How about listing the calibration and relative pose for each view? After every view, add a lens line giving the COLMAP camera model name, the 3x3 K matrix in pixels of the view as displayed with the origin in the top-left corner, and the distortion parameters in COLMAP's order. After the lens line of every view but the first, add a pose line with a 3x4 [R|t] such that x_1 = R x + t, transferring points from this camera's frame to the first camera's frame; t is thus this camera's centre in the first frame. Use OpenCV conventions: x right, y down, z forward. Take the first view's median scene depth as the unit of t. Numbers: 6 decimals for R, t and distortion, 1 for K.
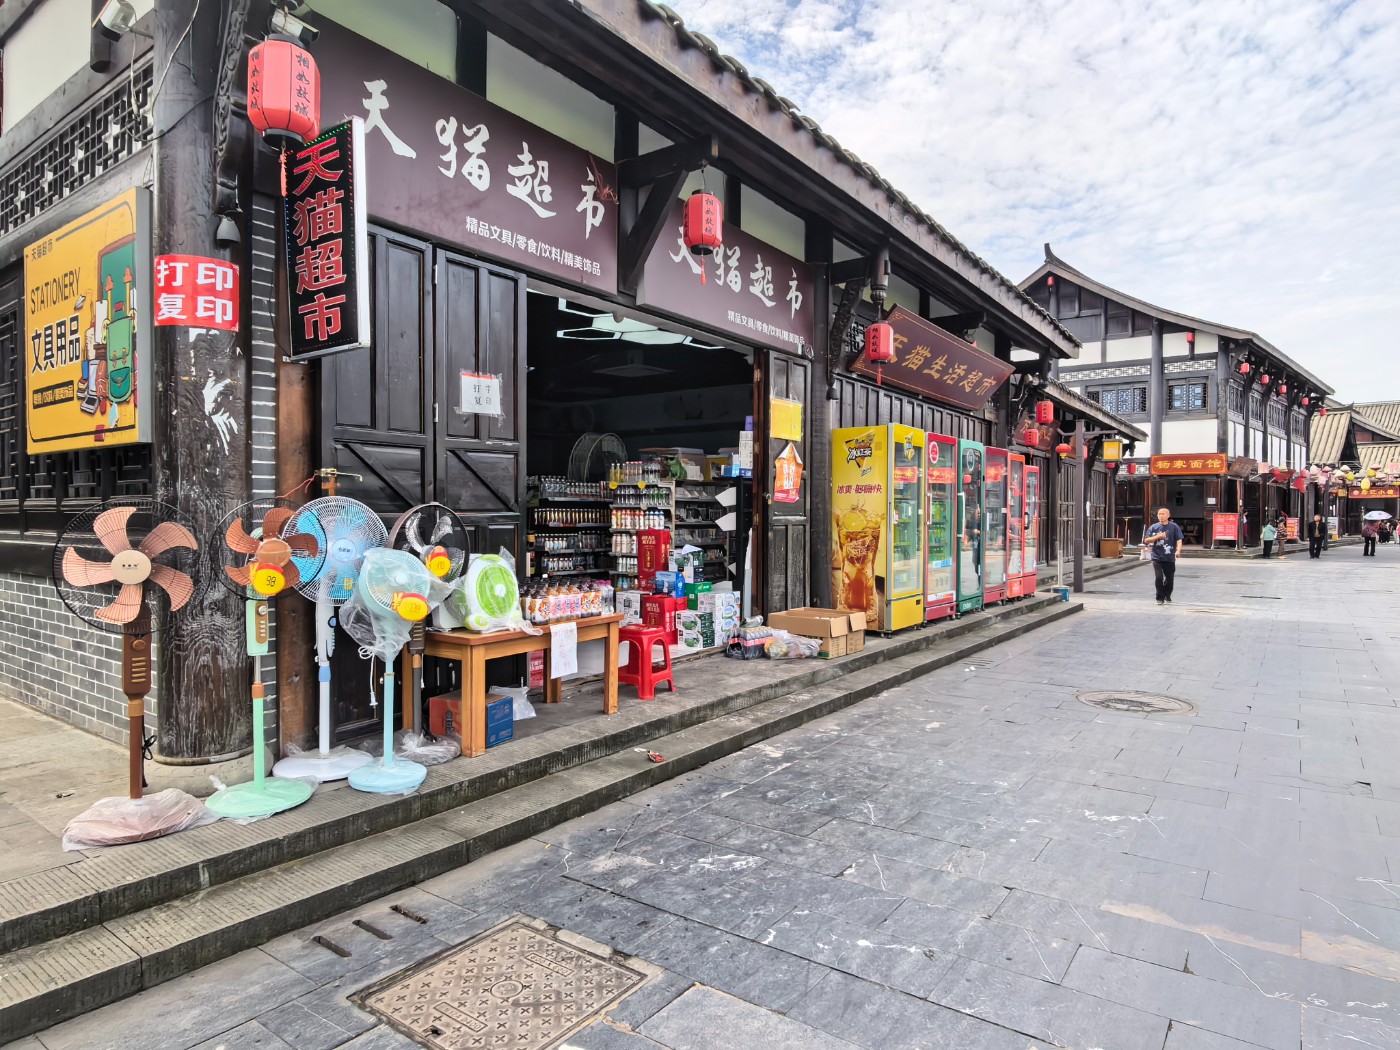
lens RADIAL K [[833.7, 0, 703.0], [0, 833.7, 523.6], [0, 0, 1]] dist [-0.004520, -0.000730]
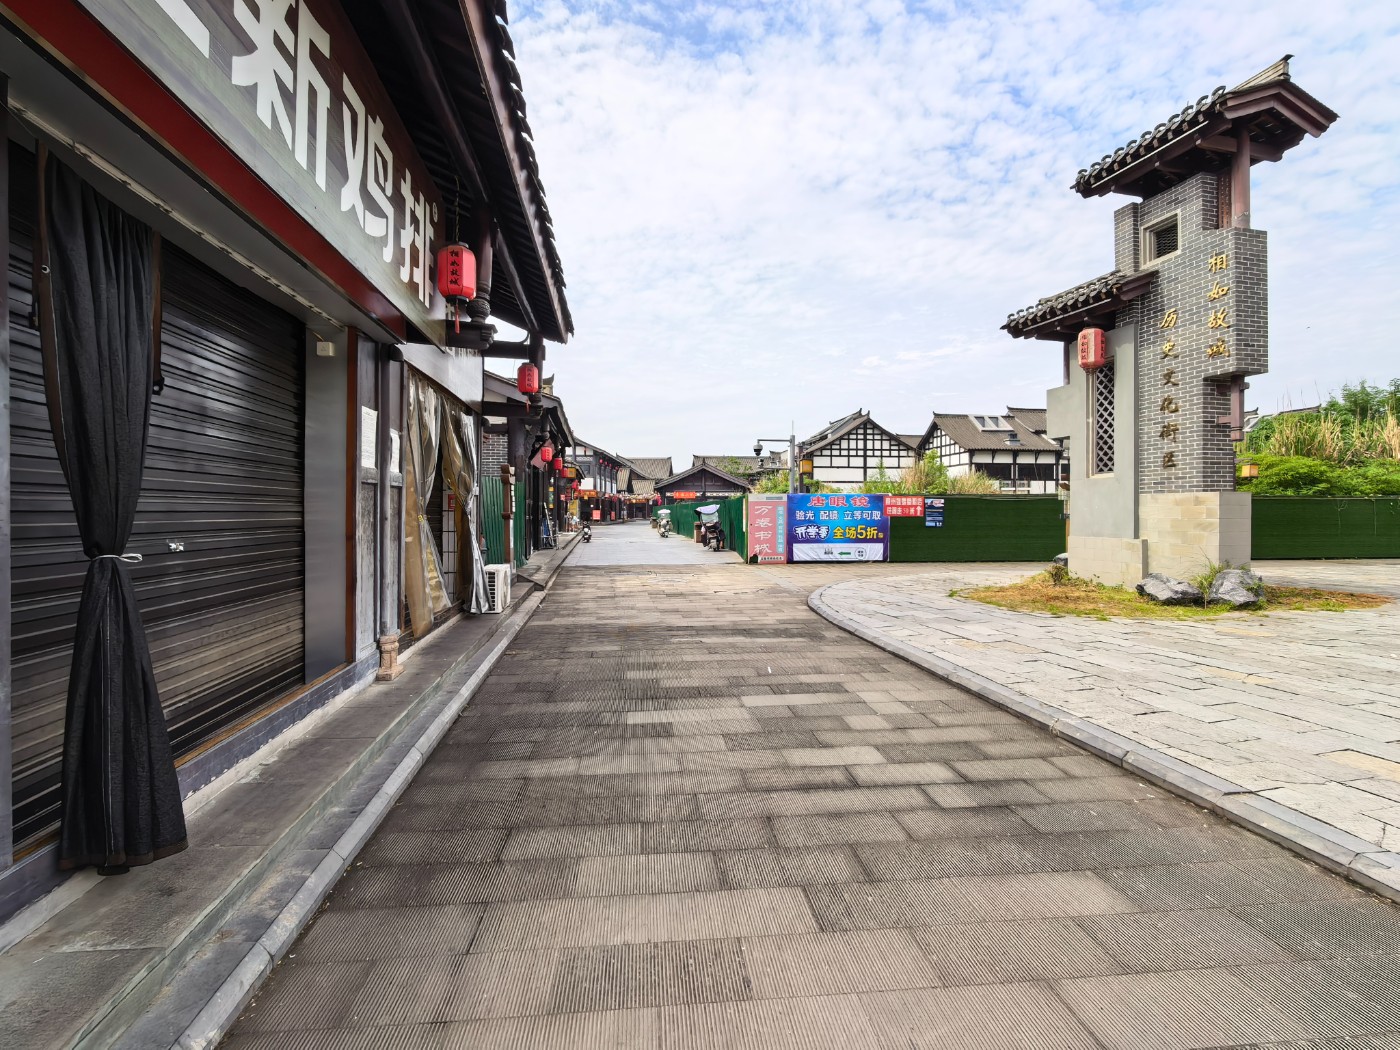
lens RADIAL K [[662.8, 0, 702.2], [0, 662.8, 516.4], [0, 0, 1]] dist [-0.005333, -0.000586]
pose [[0.719239, -0.010134, 0.694688, -0.692010], [0.011087, 0.999934, 0.003108, 0.005659], [-0.694674, 0.005467, 0.719304, -0.895924]]
